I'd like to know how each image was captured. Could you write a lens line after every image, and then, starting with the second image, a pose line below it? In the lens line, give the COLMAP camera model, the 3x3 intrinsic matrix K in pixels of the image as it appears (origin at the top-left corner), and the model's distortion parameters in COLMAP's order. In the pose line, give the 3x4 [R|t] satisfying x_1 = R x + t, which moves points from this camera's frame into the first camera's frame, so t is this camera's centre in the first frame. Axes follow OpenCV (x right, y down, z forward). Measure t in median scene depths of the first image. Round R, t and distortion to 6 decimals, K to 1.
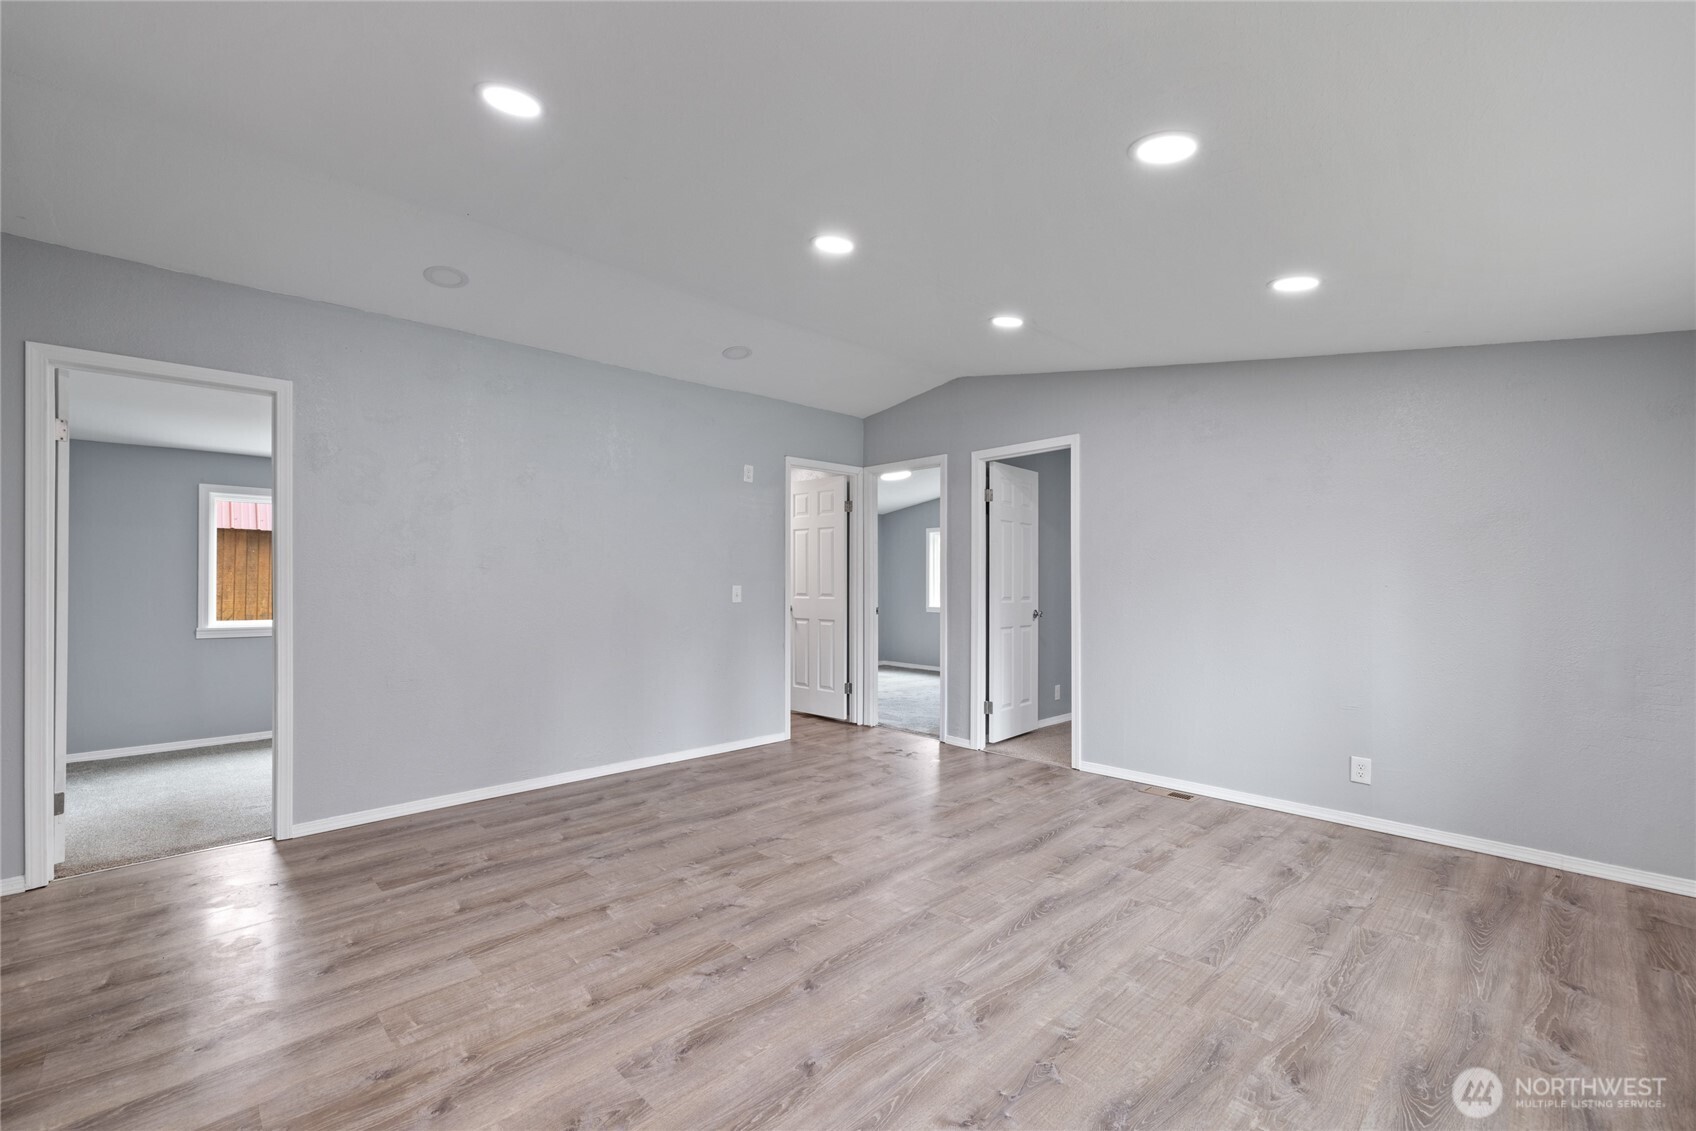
lens RADIAL K [[714.0, 0, 838.7], [0, 714.0, 579.1], [0, 0, 1]] dist [-0.000429, 0.001019]
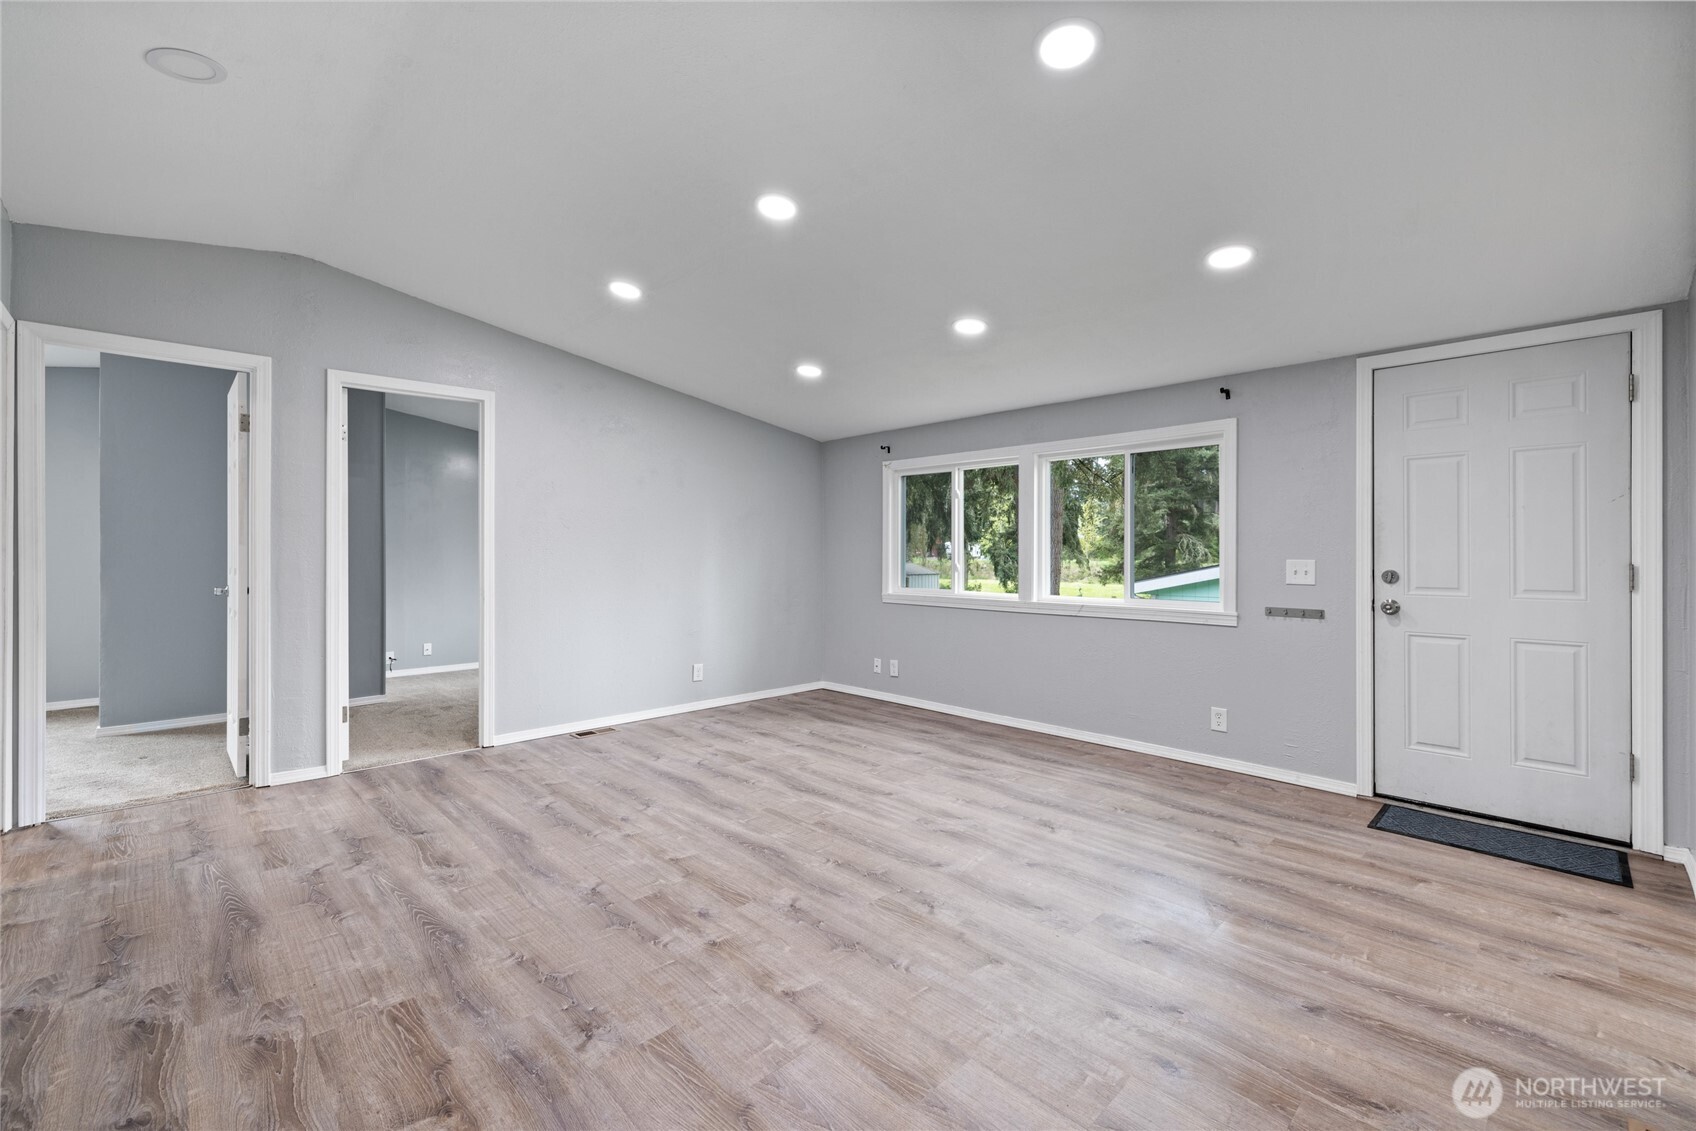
lens RADIAL K [[714.0, 0, 814.6], [0, 714.0, 553.1], [0, 0, 1]] dist [-0.000429, 0.001019]
pose [[0.014453, 0.000937, 0.999895, -0.970485], [-0.003025, 0.999995, -0.000893, 0.015586], [-0.999891, -0.003011, 0.014456, 0.892835]]
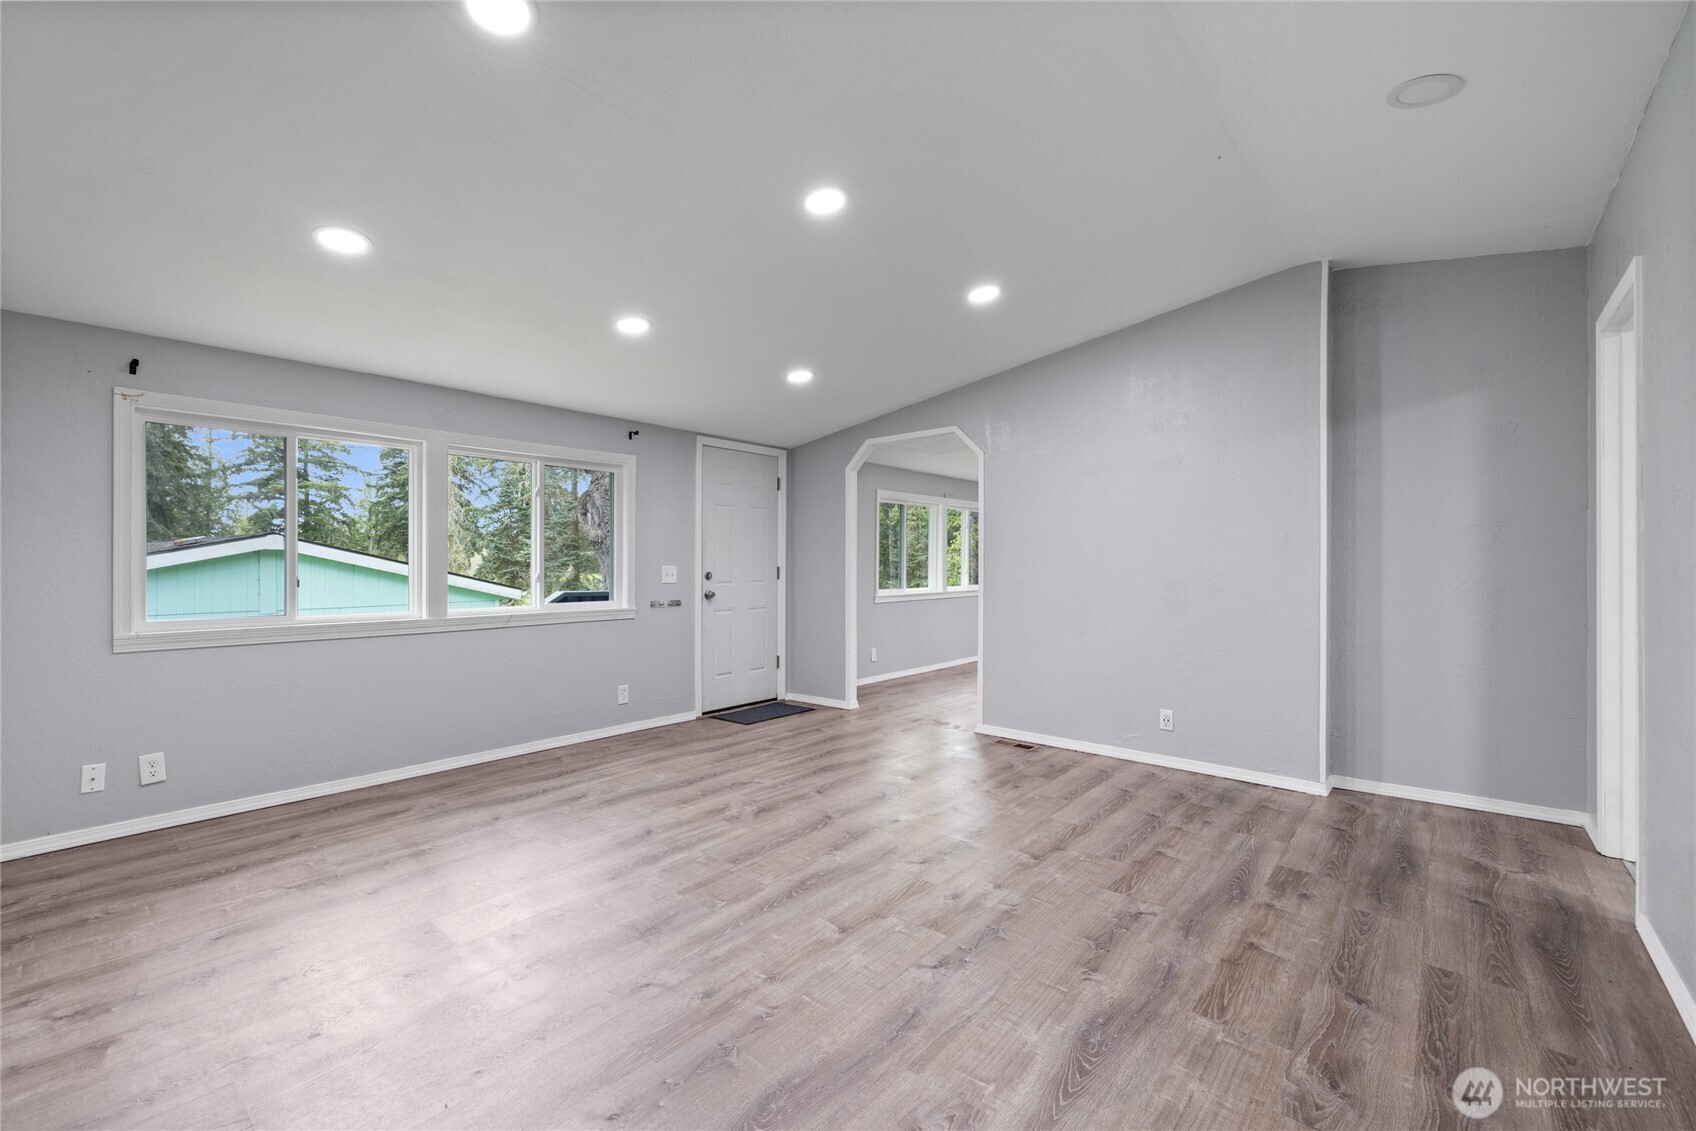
lens RADIAL K [[714.0, 0, 839.5], [0, 714.0, 567.5], [0, 0, 1]] dist [-0.000429, 0.001019]
pose [[-0.994467, -0.001700, -0.105032, 0.072920], [-0.002253, 0.999984, 0.005152, 0.017484], [0.105022, 0.005360, -0.994455, 1.884101]]
